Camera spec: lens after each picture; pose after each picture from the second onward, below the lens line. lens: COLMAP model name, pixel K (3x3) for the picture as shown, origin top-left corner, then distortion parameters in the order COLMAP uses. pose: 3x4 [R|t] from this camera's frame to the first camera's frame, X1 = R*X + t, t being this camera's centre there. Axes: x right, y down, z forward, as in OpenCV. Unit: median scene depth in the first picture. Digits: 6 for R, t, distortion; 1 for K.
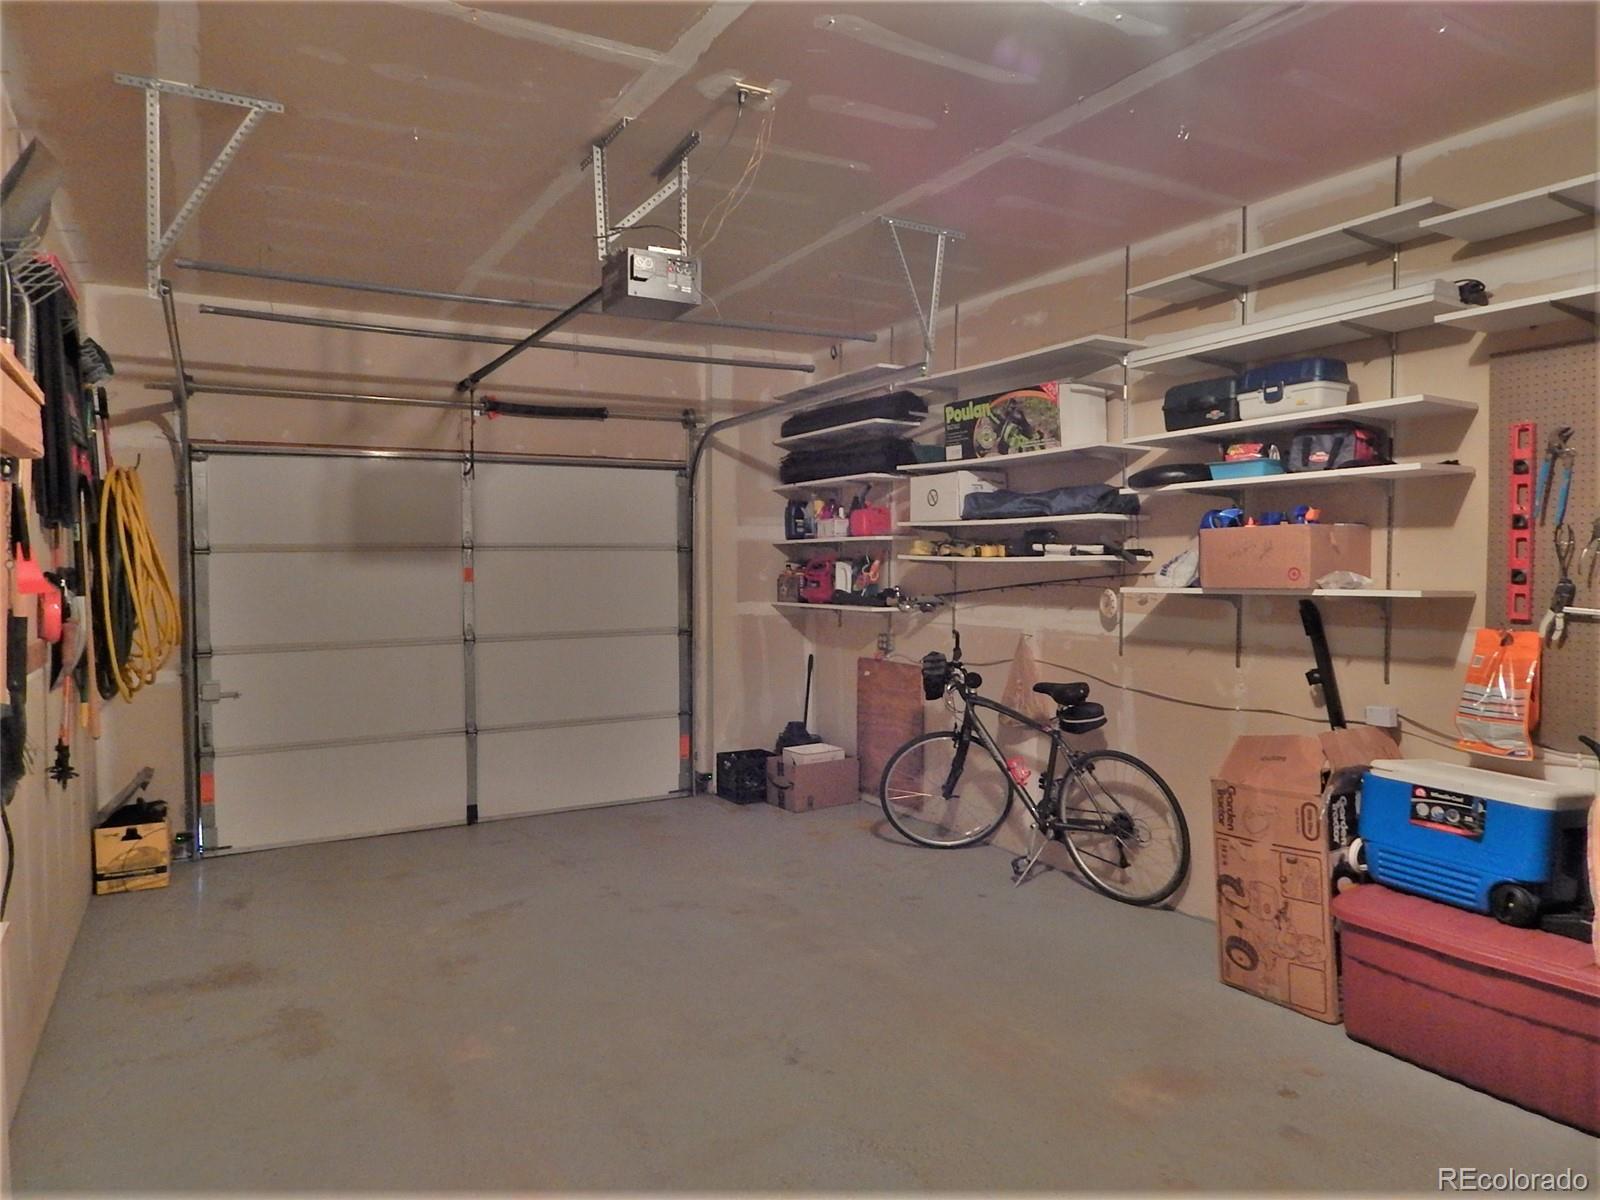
lens RADIAL K [[1044.9, 0, 810.1], [0, 1044.9, 595.4], [0, 0, 1]] dist [-0.002185, -0.001297]
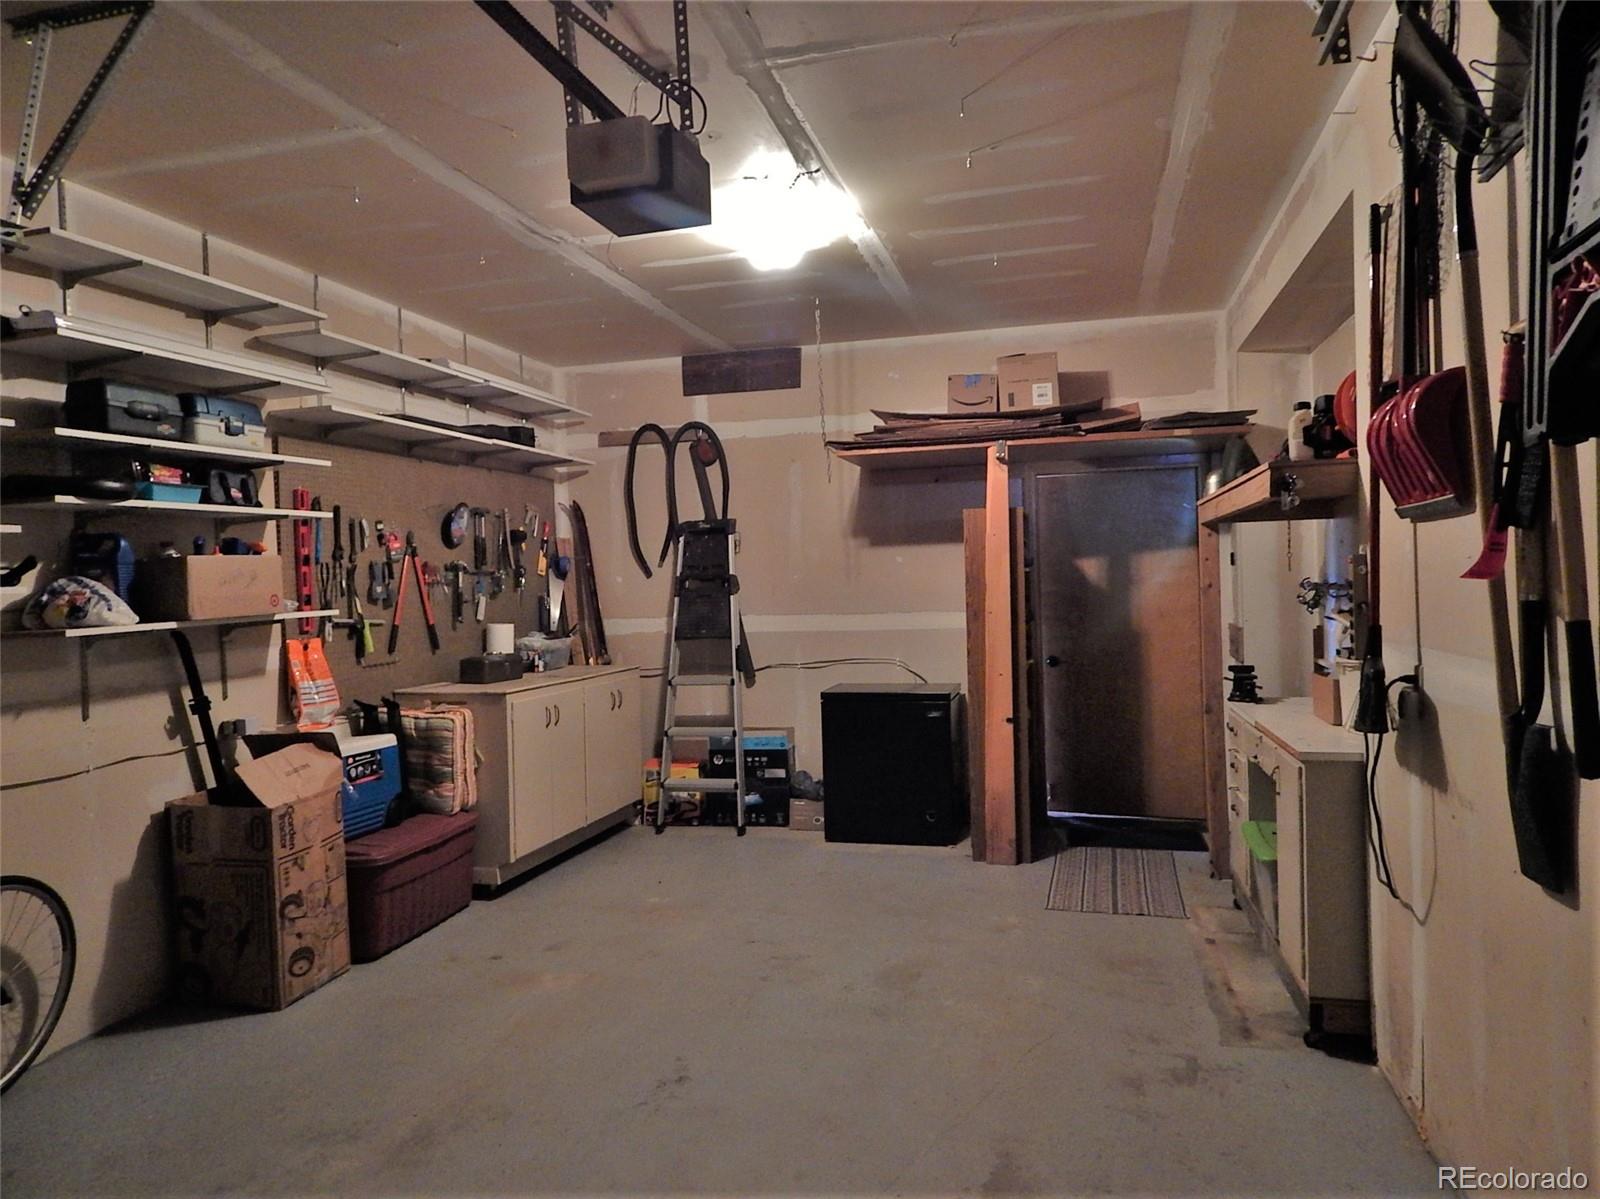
lens RADIAL K [[1044.9, 0, 810.1], [0, 1044.9, 594.9], [0, 0, 1]] dist [-0.002185, -0.001297]
pose [[-0.711771, 0.008966, 0.702355, -0.697235], [0.052450, 0.997805, 0.040416, -0.041228], [-0.700451, 0.065606, -0.710679, 1.376705]]
